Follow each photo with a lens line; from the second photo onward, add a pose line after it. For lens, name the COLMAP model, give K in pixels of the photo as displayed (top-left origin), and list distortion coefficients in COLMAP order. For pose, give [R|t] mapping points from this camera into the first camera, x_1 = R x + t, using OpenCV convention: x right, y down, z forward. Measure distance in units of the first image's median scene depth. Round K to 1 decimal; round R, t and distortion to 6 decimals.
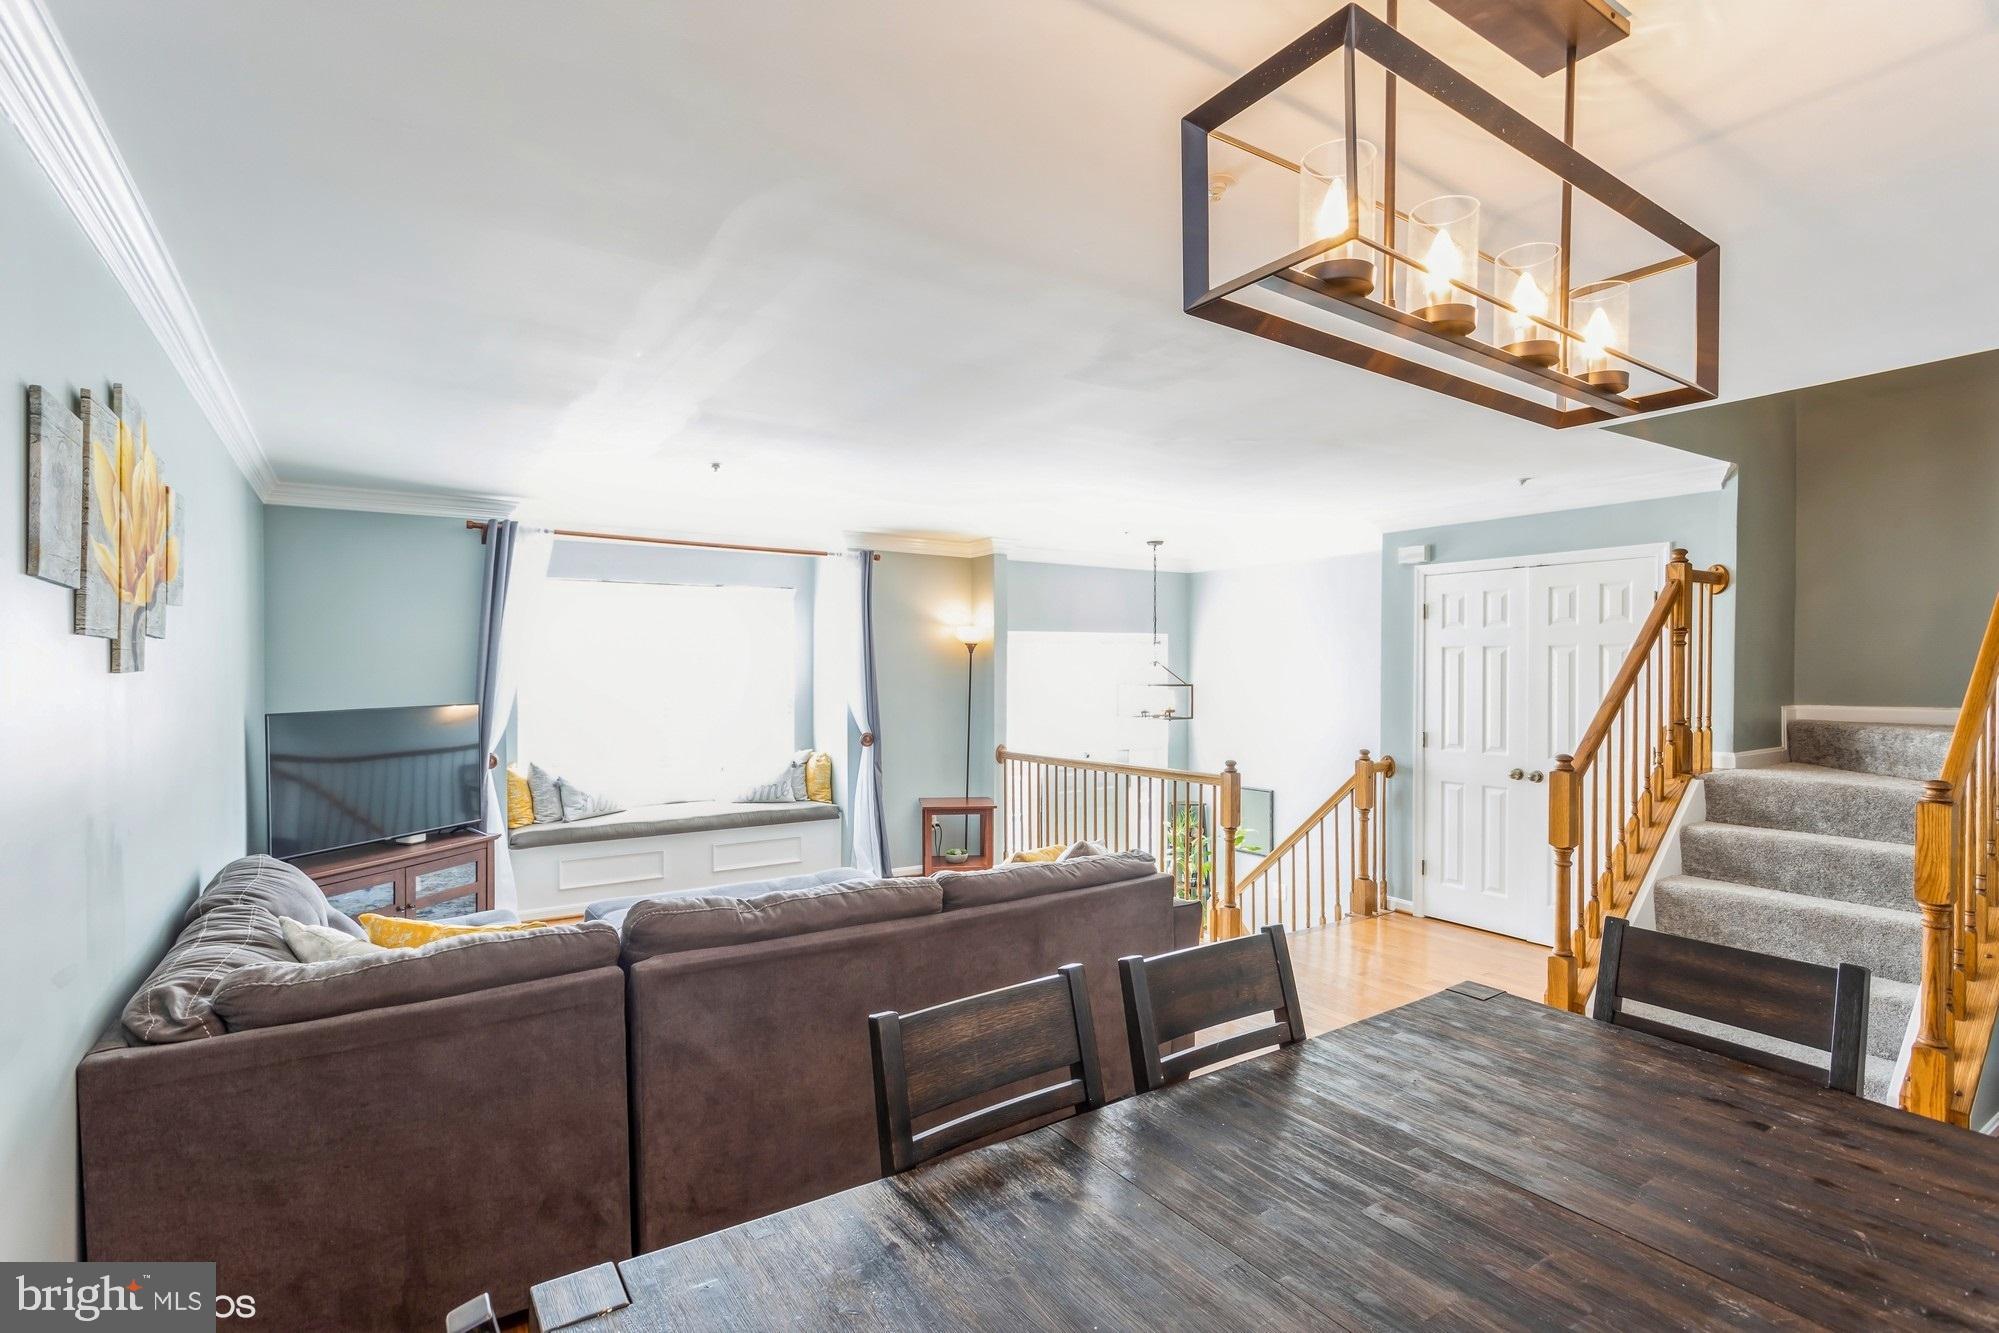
lens RADIAL K [[970.7, 0, 999.5], [0, 970.7, 666.5], [0, 0, 1]] dist [0.000007, 0.000463]
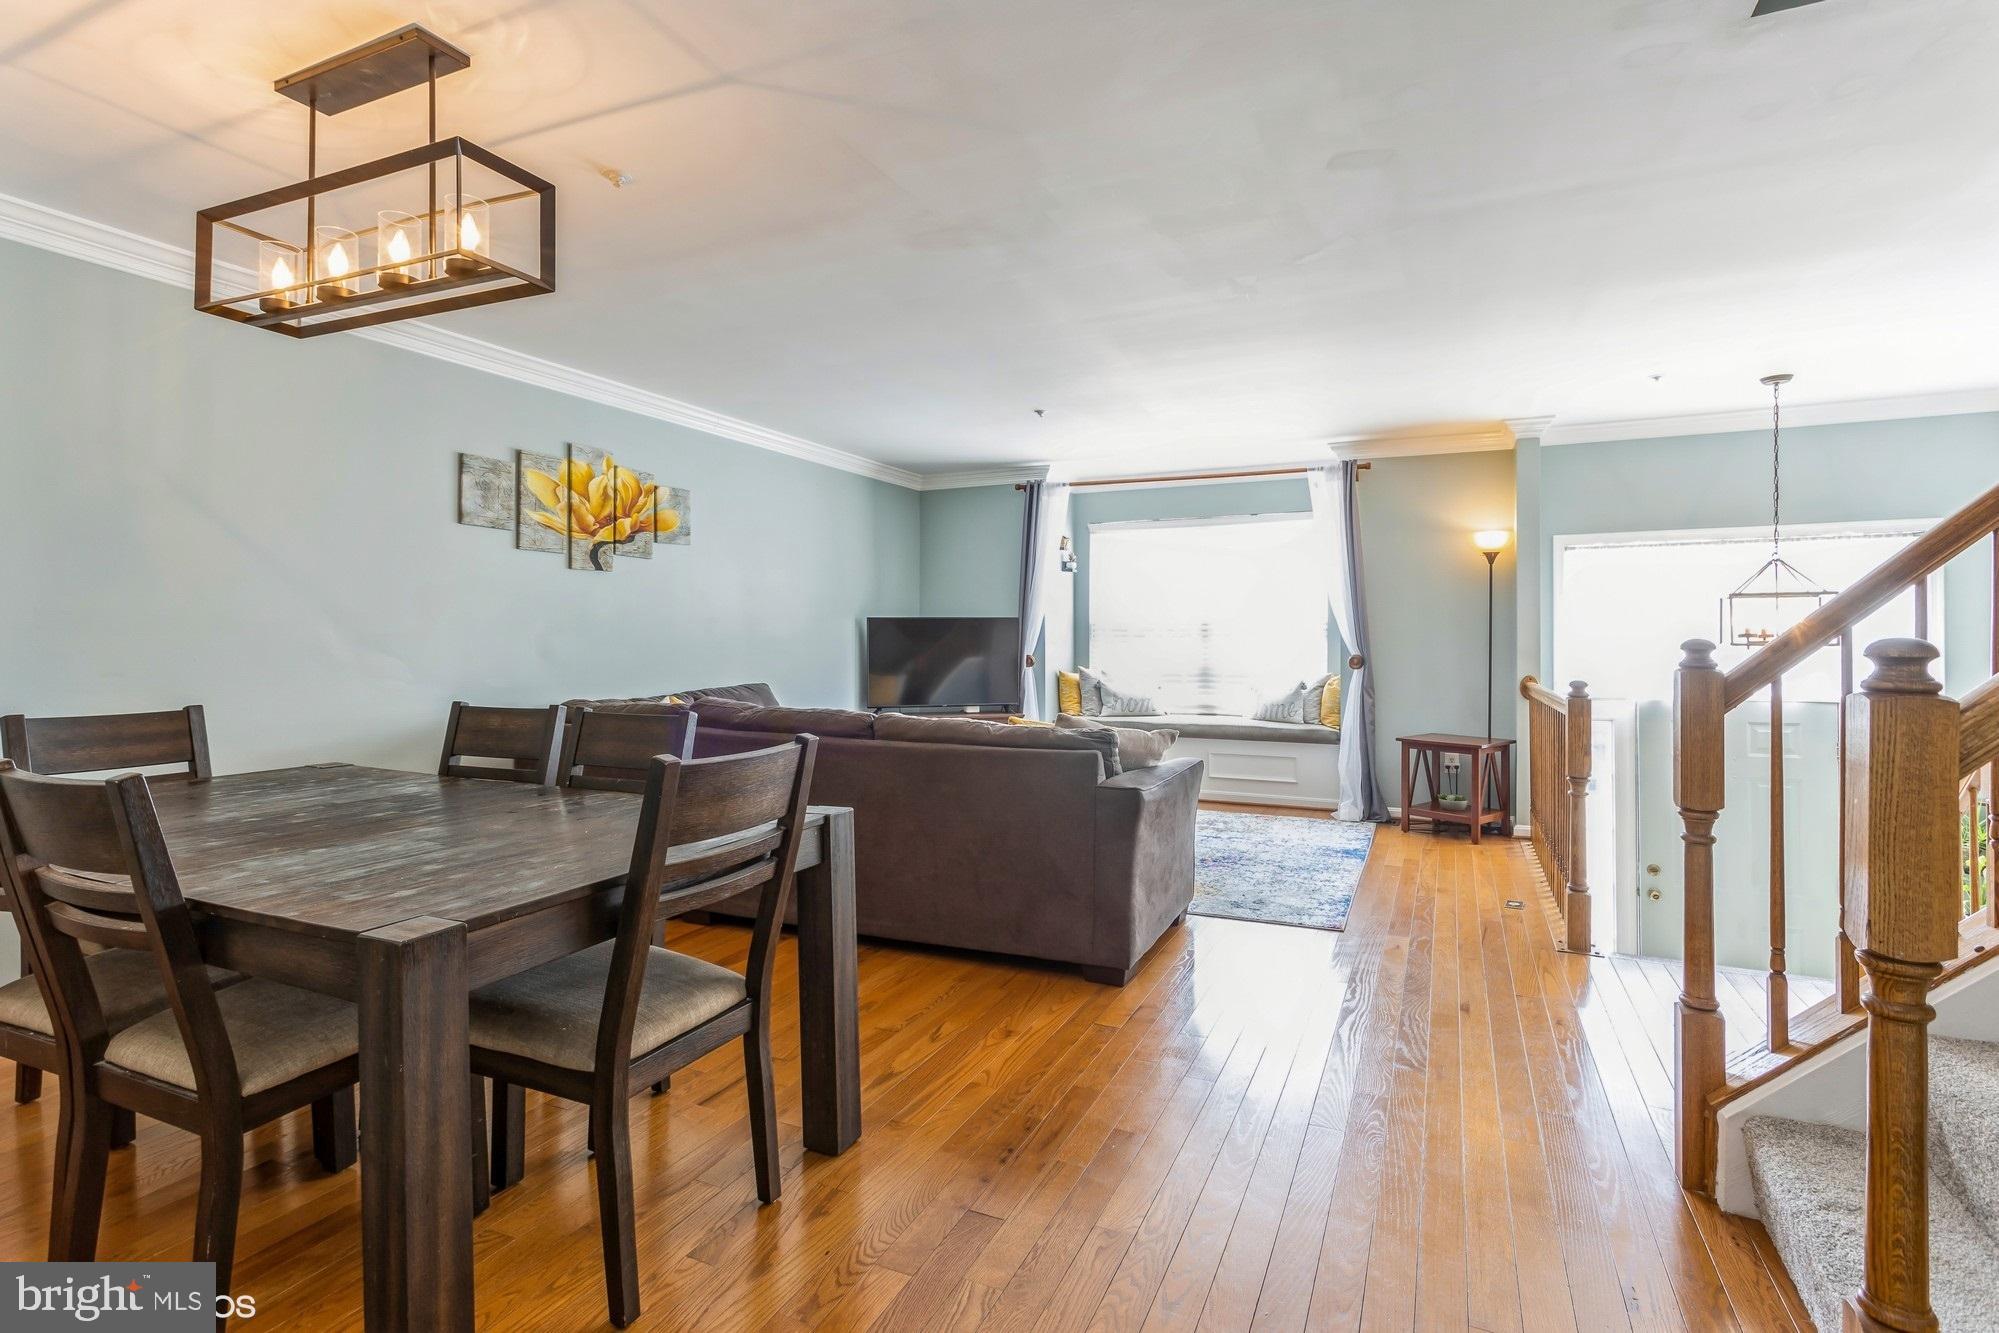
lens RADIAL K [[958.3, 0, 1002.8], [0, 958.3, 655.7], [0, 0, 1]] dist [0.002515, 0.000395]
pose [[0.510497, 0.020727, -0.859629, 0.605424], [-0.002037, 0.999736, 0.022896, 0.059747], [0.859877, -0.009937, 0.510405, 0.287135]]
